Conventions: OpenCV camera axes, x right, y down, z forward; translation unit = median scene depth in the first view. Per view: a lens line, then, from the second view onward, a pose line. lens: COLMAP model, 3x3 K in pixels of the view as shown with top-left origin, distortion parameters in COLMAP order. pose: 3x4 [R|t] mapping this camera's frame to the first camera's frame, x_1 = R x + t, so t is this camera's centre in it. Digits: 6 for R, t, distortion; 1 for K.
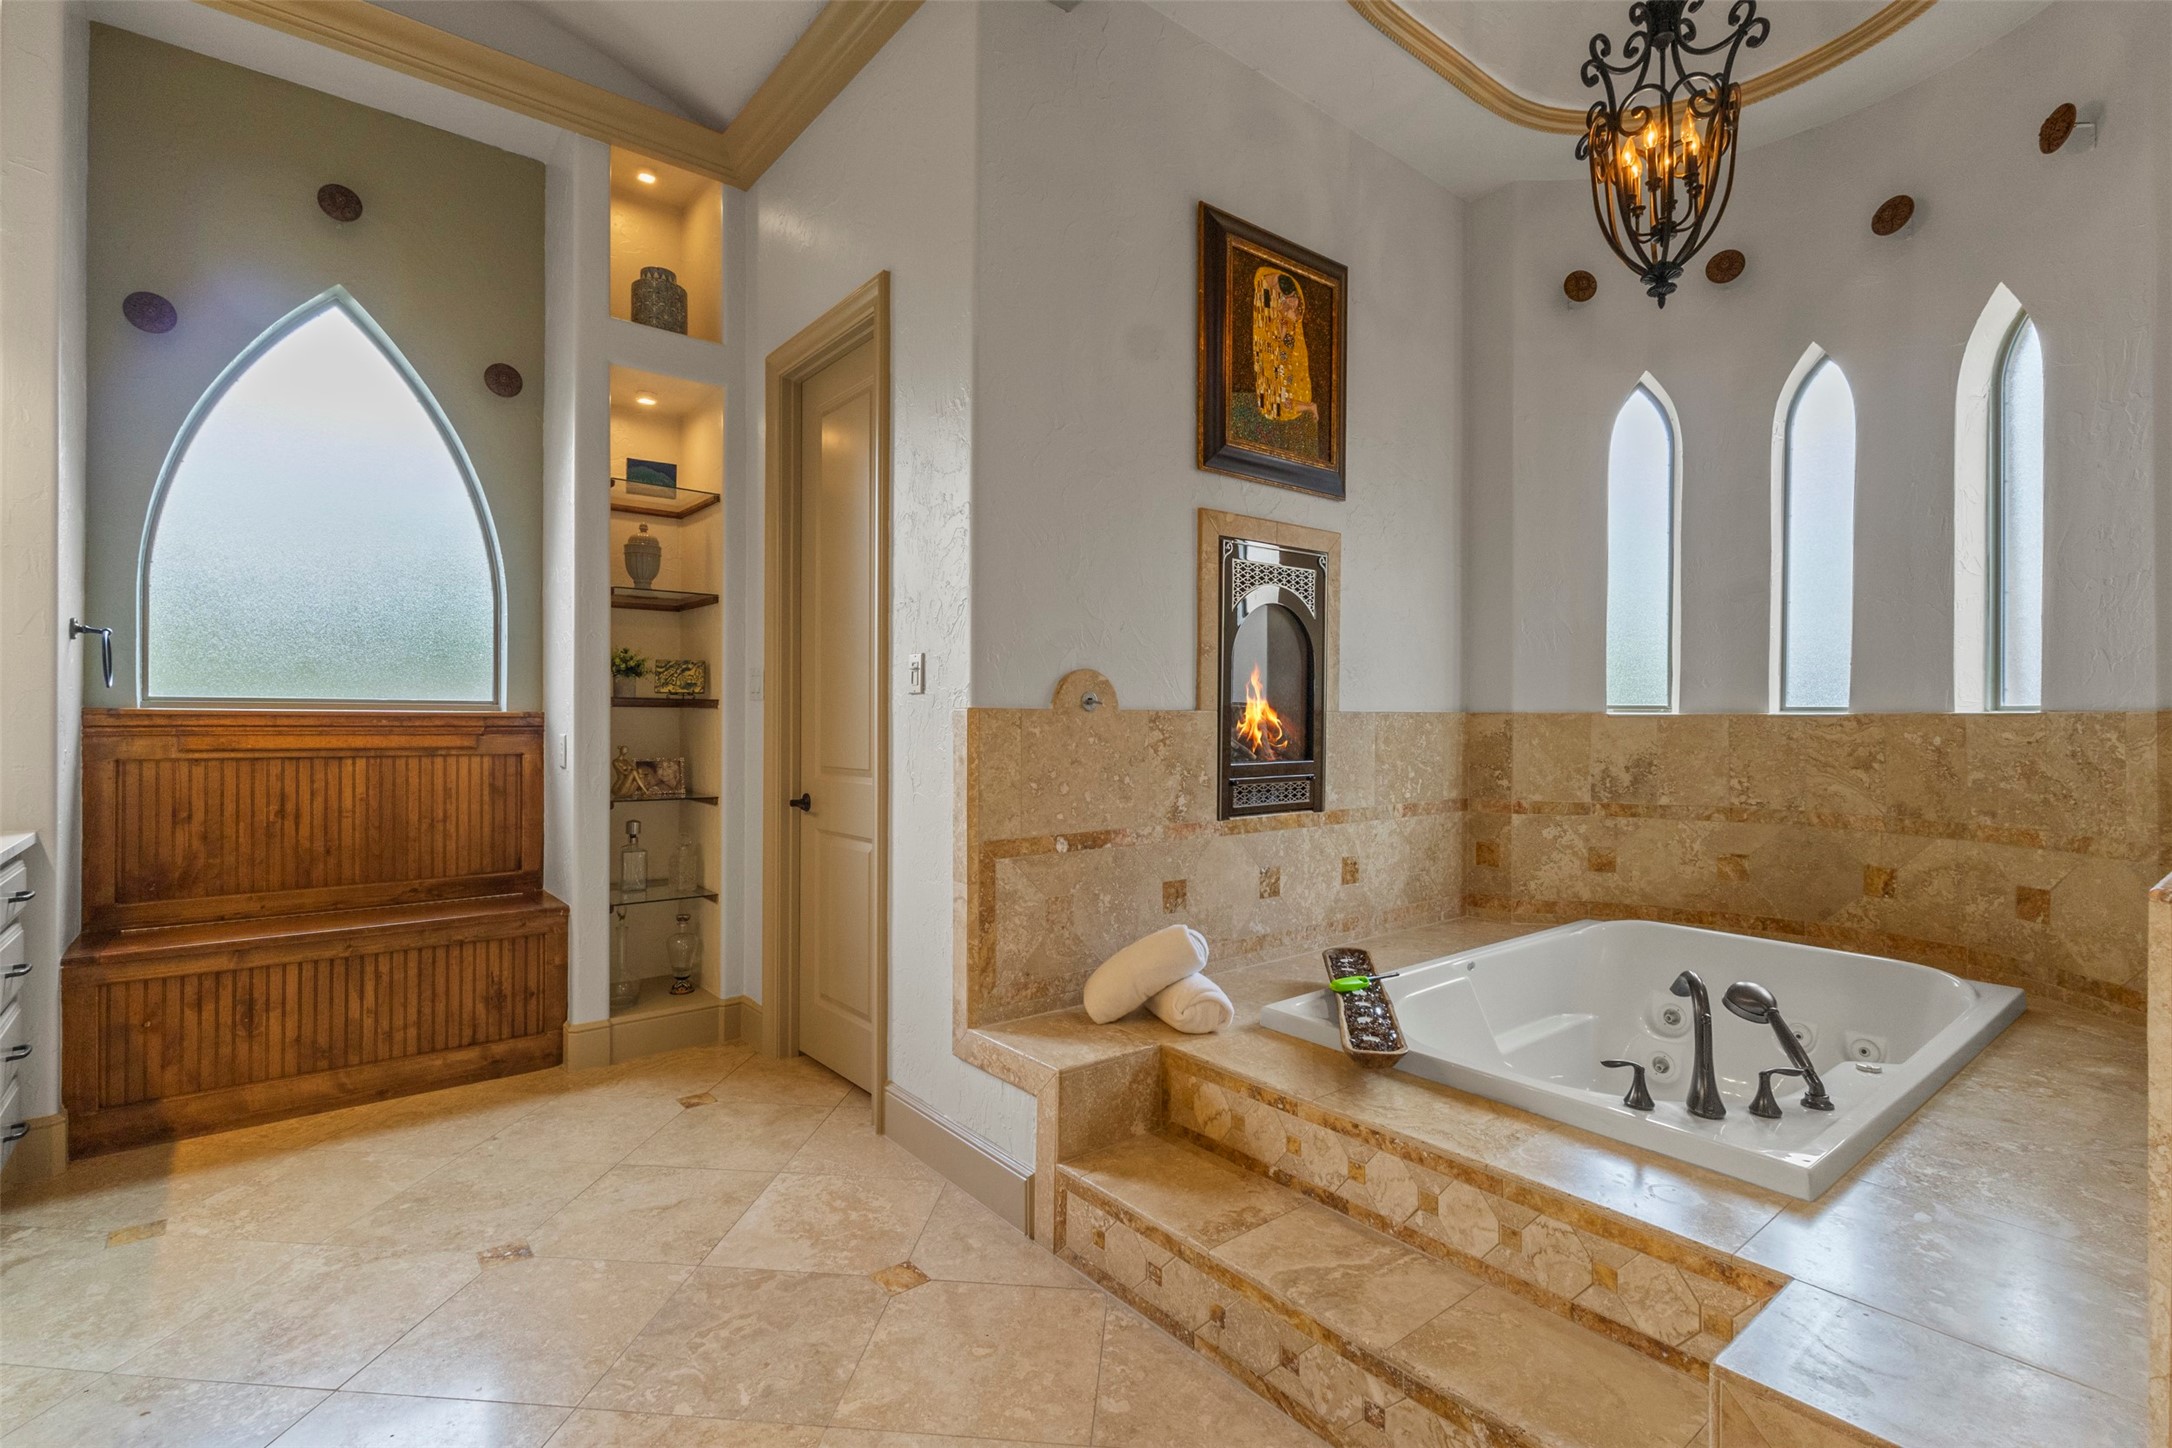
lens RADIAL K [[997.5, 0, 1086.9], [0, 997.5, 719.0], [0, 0, 1]] dist [-0.002788, -0.000198]
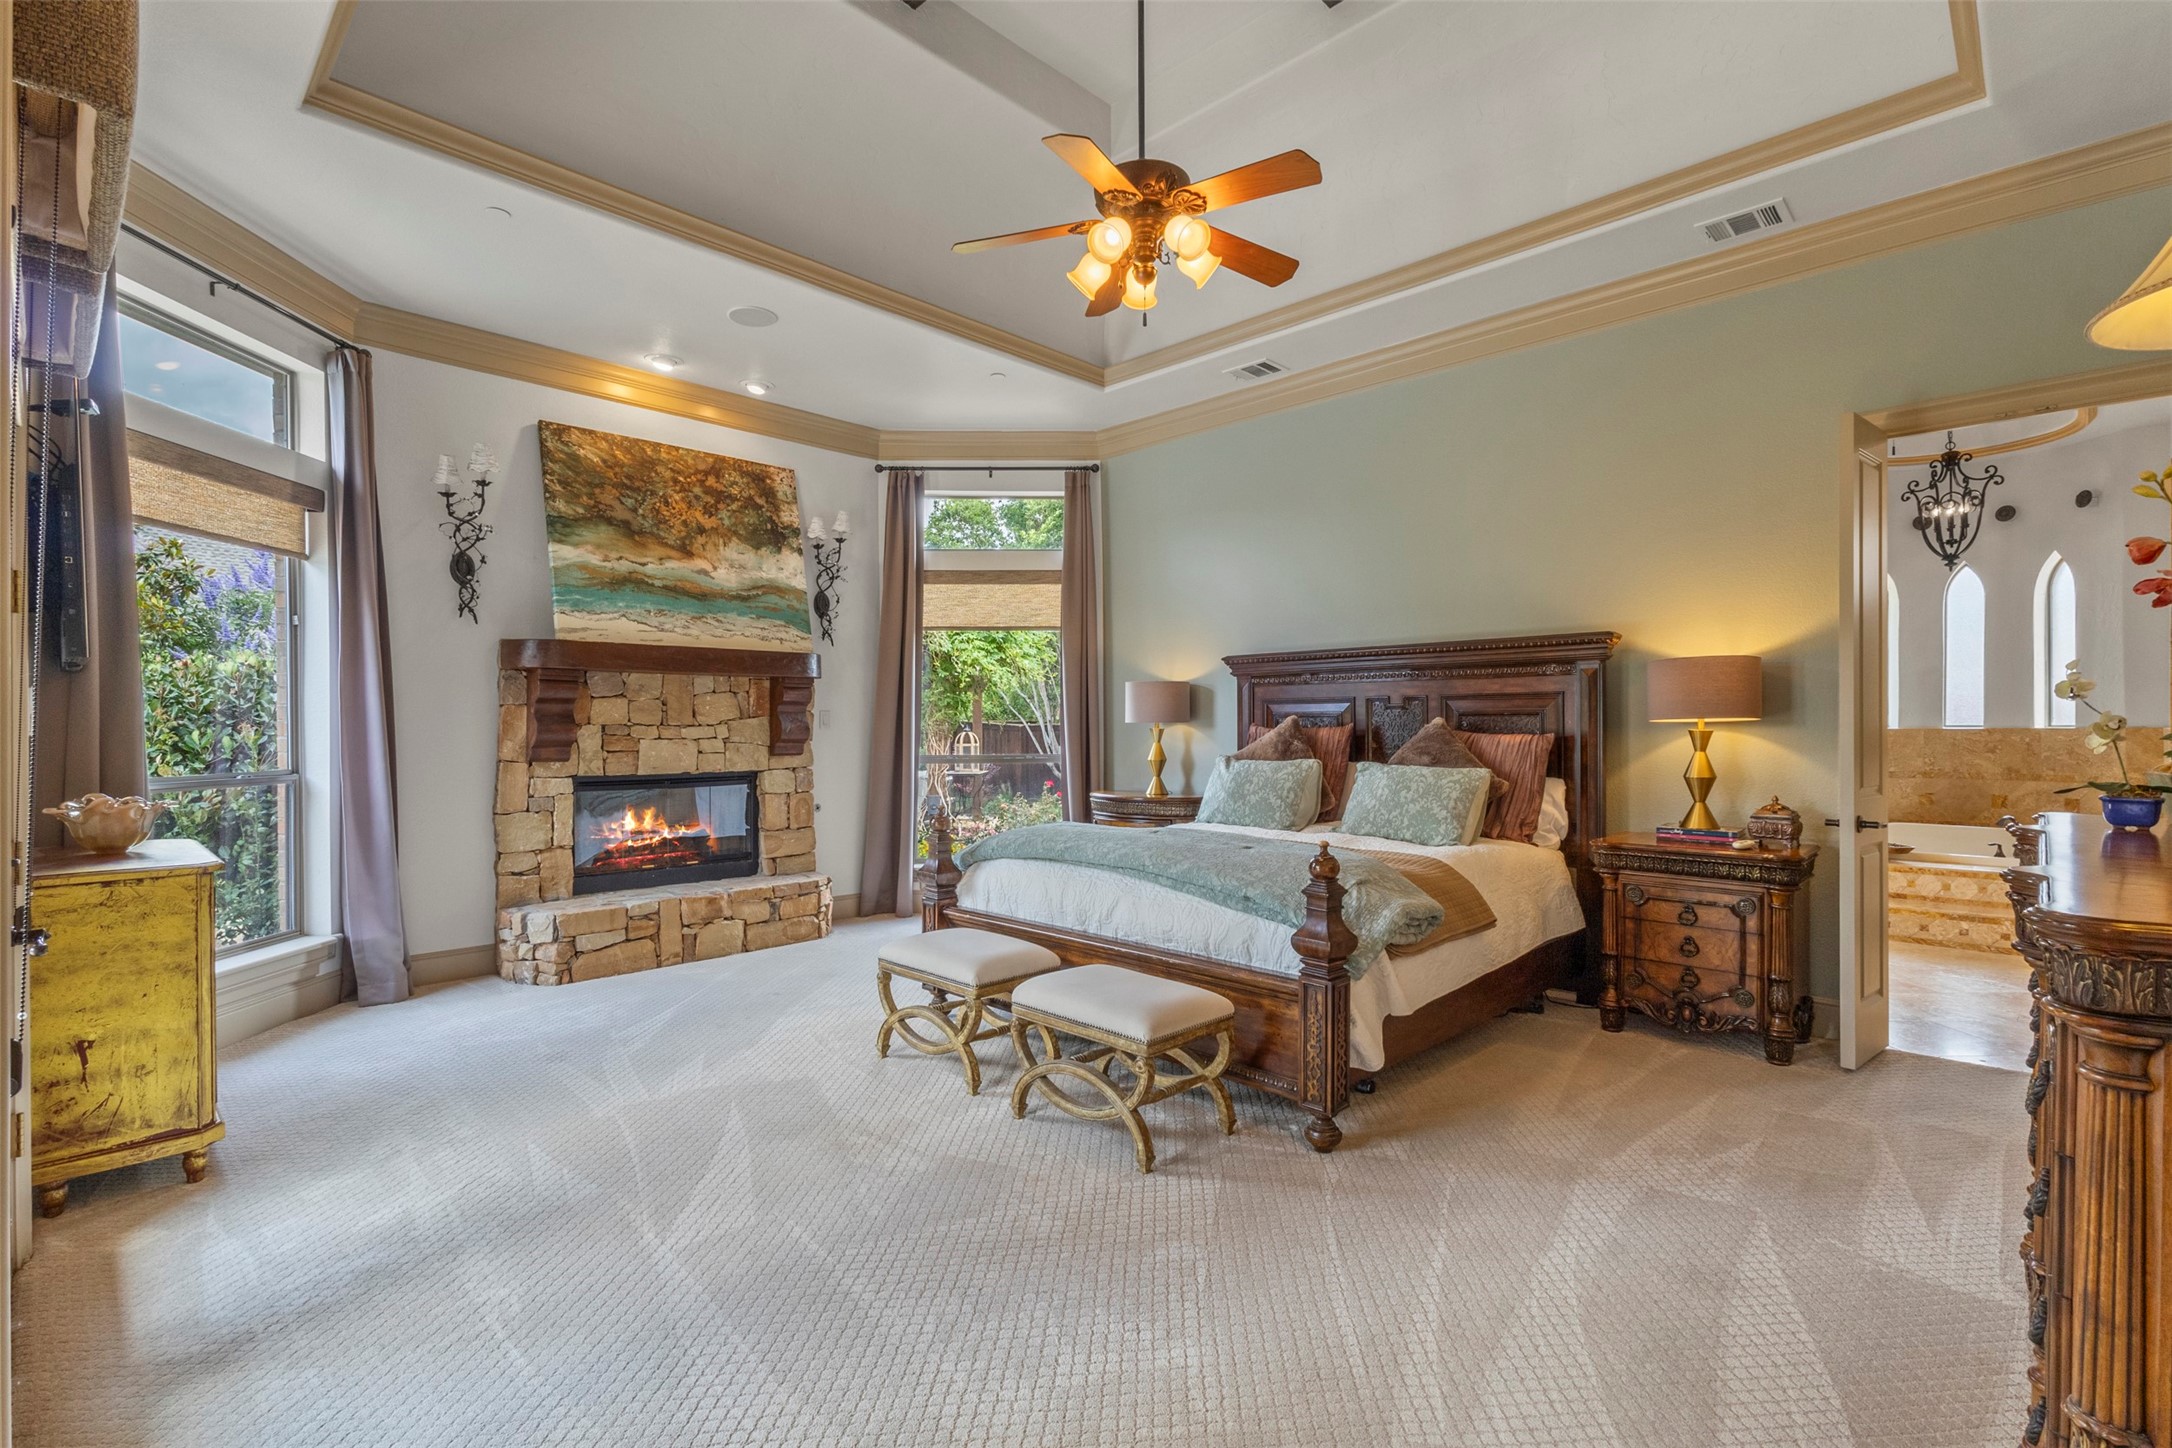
lens RADIAL K [[997.5, 0, 1083.8], [0, 997.5, 733.1], [0, 0, 1]] dist [-0.002788, -0.000198]
pose [[0.994192, -0.010009, 0.107151, -1.582620], [0.009234, 0.999928, 0.007726, -0.032173], [-0.107220, -0.006692, 0.994213, -1.078004]]
